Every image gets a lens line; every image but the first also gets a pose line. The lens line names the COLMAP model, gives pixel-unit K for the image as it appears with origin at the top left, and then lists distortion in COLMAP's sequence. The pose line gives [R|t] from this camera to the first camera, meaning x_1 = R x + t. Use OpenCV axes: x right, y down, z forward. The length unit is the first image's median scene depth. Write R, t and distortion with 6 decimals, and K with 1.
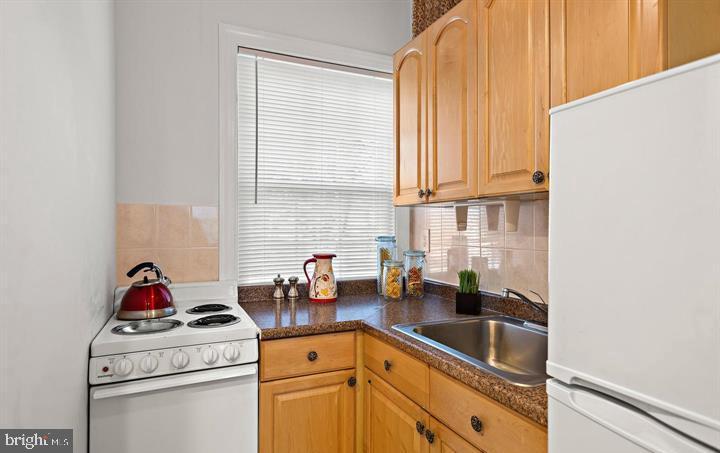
lens RADIAL K [[397.1, 0, 355.6], [0, 397.1, 227.8], [0, 0, 1]] dist [0.013334, -0.000019]
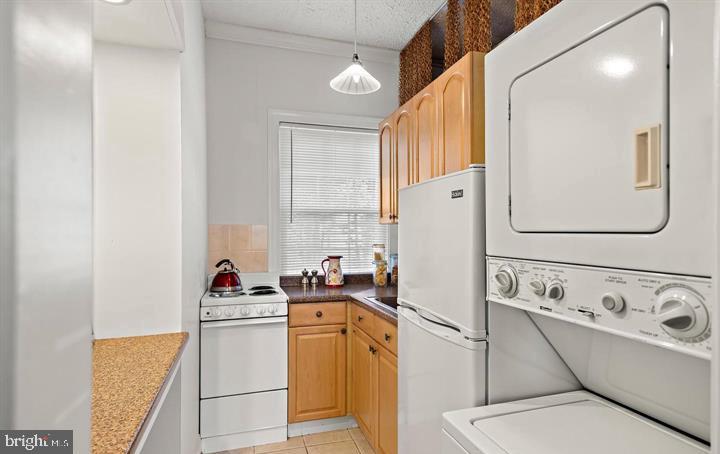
lens RADIAL K [[397.1, 0, 364.3], [0, 397.1, 240.3], [0, 0, 1]] dist [0.013334, -0.000019]
pose [[0.992936, -0.000737, -0.118652, 0.267274], [0.001953, 0.999947, 0.010132, -0.010777], [0.118638, -0.010292, 0.992884, -0.622466]]
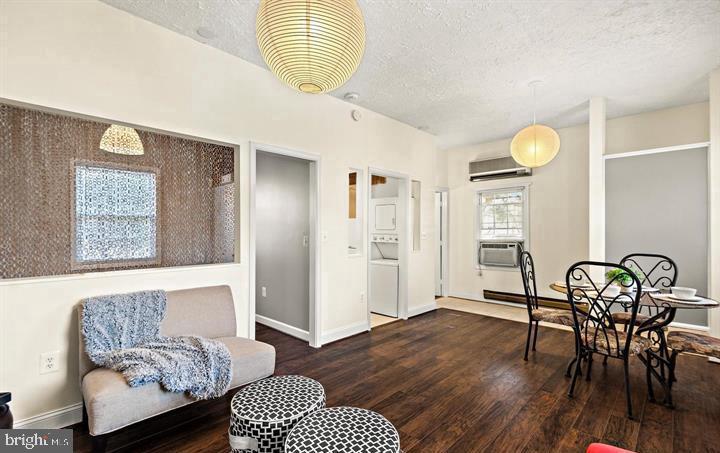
lens RADIAL K [[327.5, 0, 353.9], [0, 327.5, 228.9], [0, 0, 1]] dist [0.001928, -0.003449]
pose [[0.928830, 0.001418, 0.370504, -0.982719], [-0.002623, 0.999993, 0.002750, -0.032118], [-0.370498, -0.003526, 0.928827, -2.910481]]
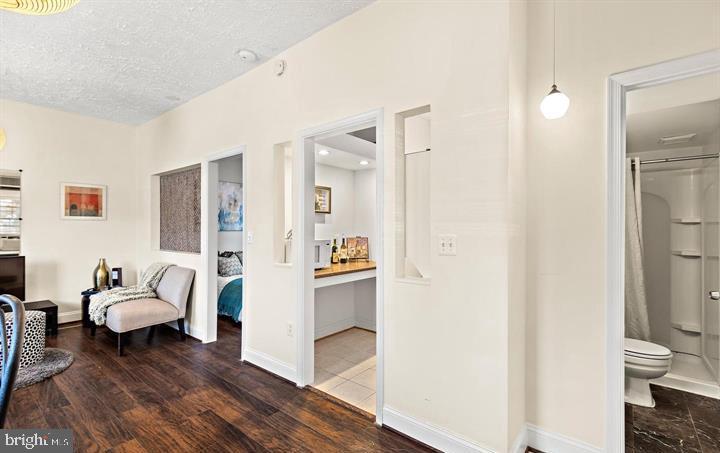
lens RADIAL K [[327.5, 0, 367.2], [0, 327.5, 229.2], [0, 0, 1]] dist [0.001928, -0.003449]
pose [[0.468018, -0.000949, -0.883718, 1.790718], [0.001321, 0.999999, -0.000374, -0.015365], [0.883718, -0.000992, 0.468019, -0.974403]]
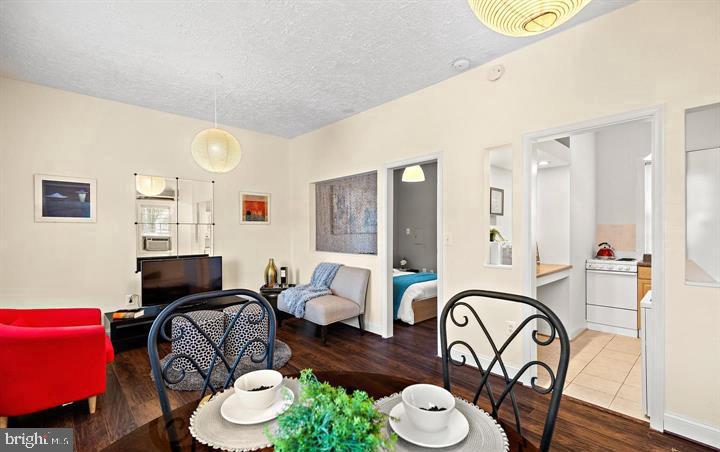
lens RADIAL K [[327.5, 0, 358.0], [0, 327.5, 233.1], [0, 0, 1]] dist [0.001928, -0.003449]
pose [[0.305289, -0.000624, -0.952260, 1.491022], [0.007036, 0.999974, 0.001600, -0.012967], [0.952234, -0.007189, 0.305285, -1.859413]]
